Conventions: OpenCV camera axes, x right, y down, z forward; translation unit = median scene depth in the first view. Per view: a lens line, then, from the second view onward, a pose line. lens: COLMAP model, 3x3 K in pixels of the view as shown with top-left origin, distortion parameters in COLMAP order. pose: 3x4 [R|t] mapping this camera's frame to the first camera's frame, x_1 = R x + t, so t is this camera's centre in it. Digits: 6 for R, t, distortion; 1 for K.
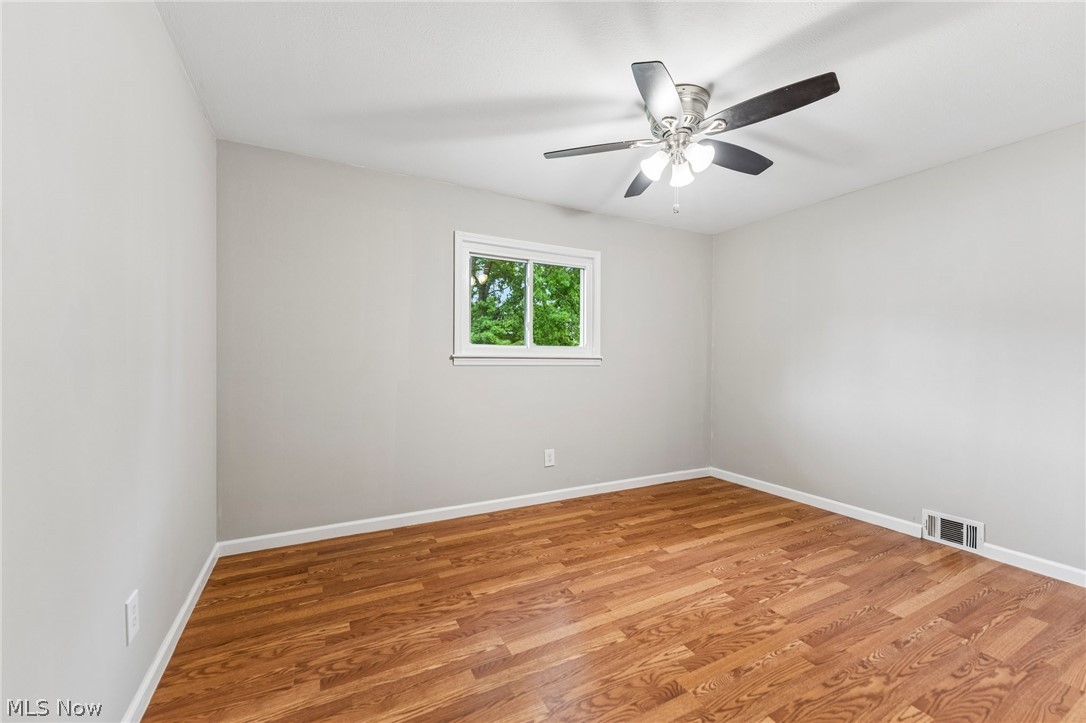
lens RADIAL K [[431.2, 0, 542.0], [0, 431.2, 361.2], [0, 0, 1]] dist [-0.000892, 0.000099]
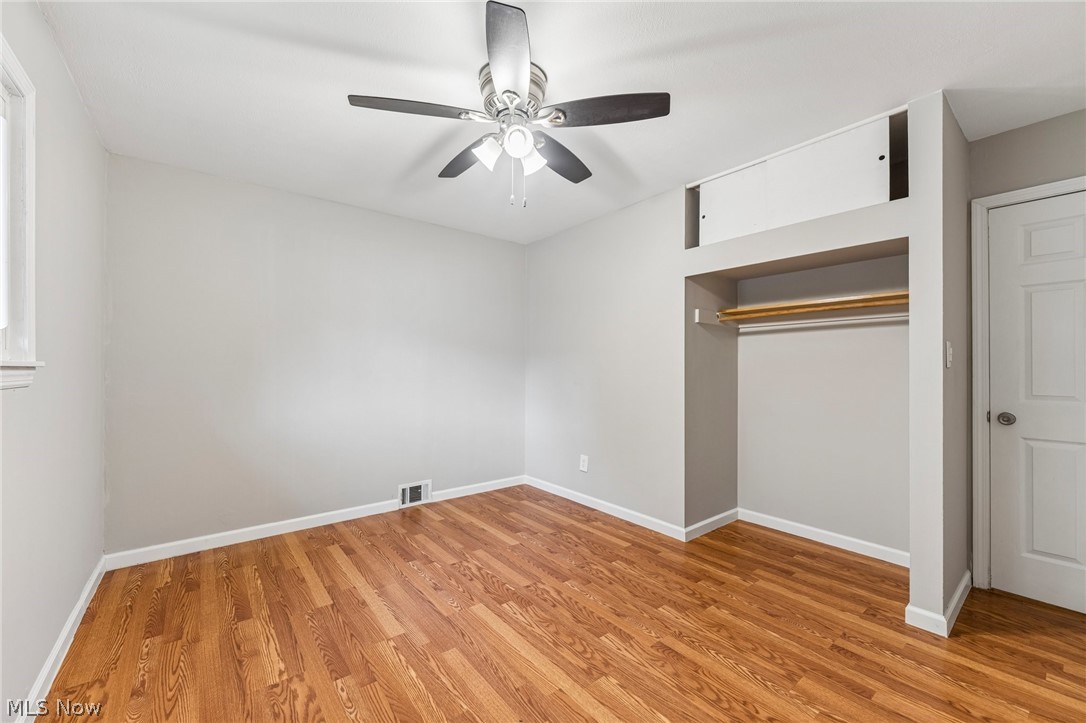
lens RADIAL K [[431.2, 0, 542.0], [0, 431.2, 361.2], [0, 0, 1]] dist [-0.000892, 0.000099]
pose [[-0.189357, 0.006190, 0.981889, -0.526485], [0.002830, 0.999979, -0.005758, -0.012388], [-0.981904, 0.001689, -0.189371, 1.021014]]
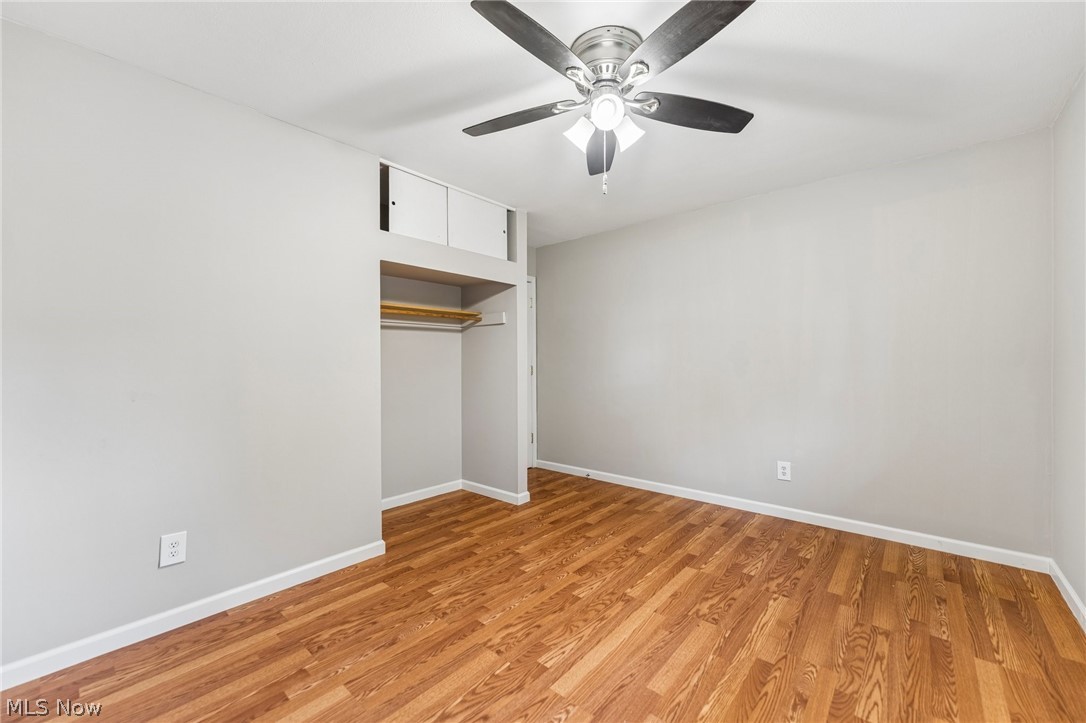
lens RADIAL K [[431.2, 0, 542.0], [0, 431.2, 361.2], [0, 0, 1]] dist [-0.000892, 0.000099]
pose [[-0.931936, -0.001384, -0.362620, 0.665277], [-0.003951, 0.999972, 0.006336, -0.009555], [0.362601, 0.007337, -0.931916, 1.589766]]
